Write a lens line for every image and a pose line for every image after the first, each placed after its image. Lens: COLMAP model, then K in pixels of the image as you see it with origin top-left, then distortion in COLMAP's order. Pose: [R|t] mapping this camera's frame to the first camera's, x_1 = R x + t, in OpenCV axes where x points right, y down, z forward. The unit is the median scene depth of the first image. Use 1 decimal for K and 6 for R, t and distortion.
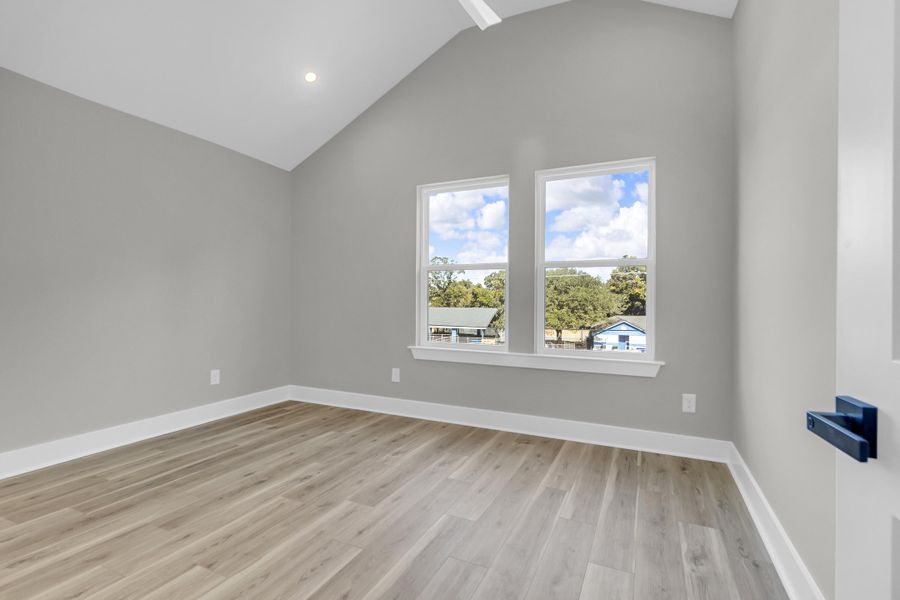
lens RADIAL K [[423.6, 0, 442.6], [0, 423.6, 303.0], [0, 0, 1]] dist [0.000085, 0.001039]
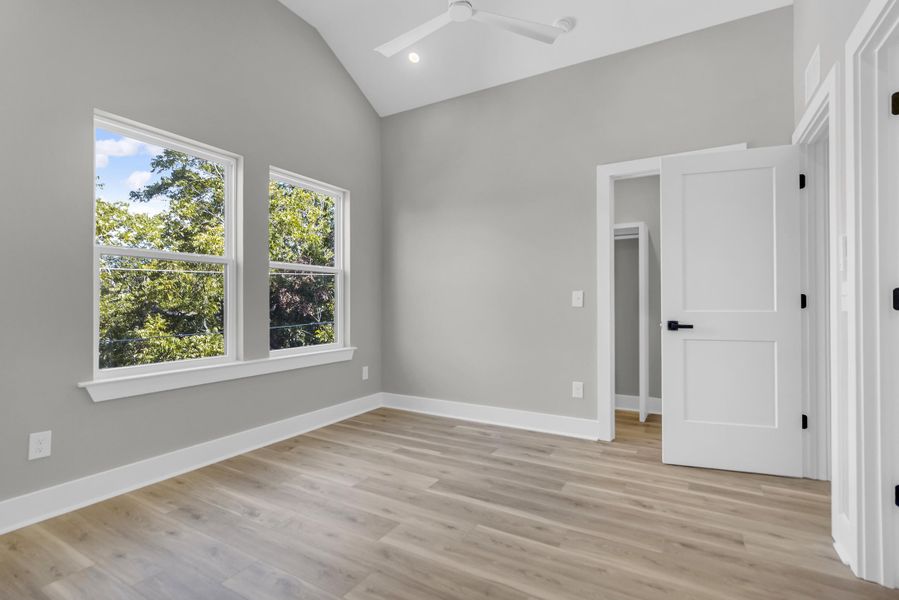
lens RADIAL K [[423.2, 0, 447.4], [0, 423.2, 298.9], [0, 0, 1]] dist [0.000085, 0.001039]
pose [[0.076489, 0.000855, 0.997070, -0.872958], [0.008014, 0.999967, -0.001472, -0.011185], [-0.997038, 0.008103, 0.076479, 0.656932]]
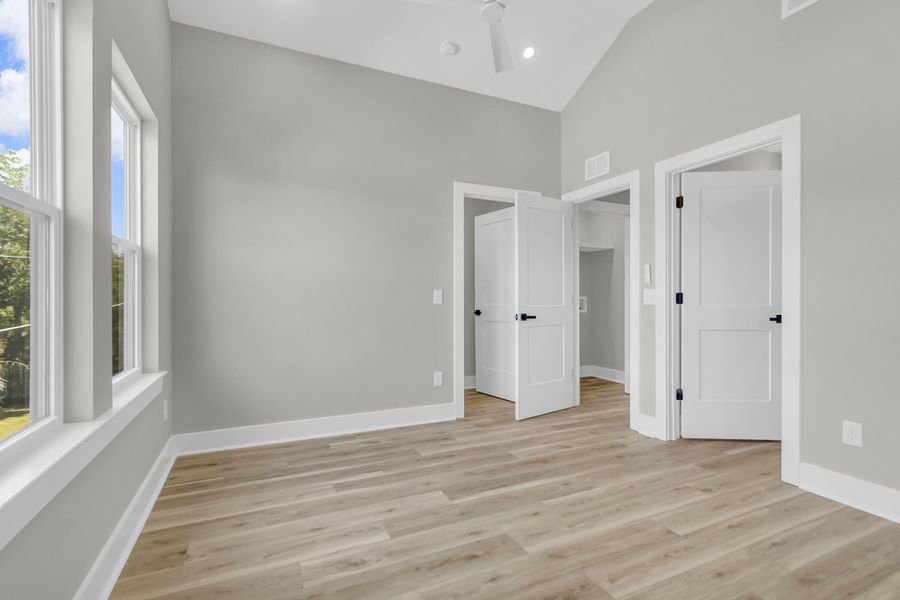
lens RADIAL K [[423.6, 0, 446.1], [0, 423.6, 298.7], [0, 0, 1]] dist [0.000085, 0.001039]
pose [[-0.772955, -0.006928, 0.634423, -0.500514], [-0.001915, 0.999961, 0.008586, -0.015287], [-0.634458, 0.005422, -0.772938, 1.412665]]
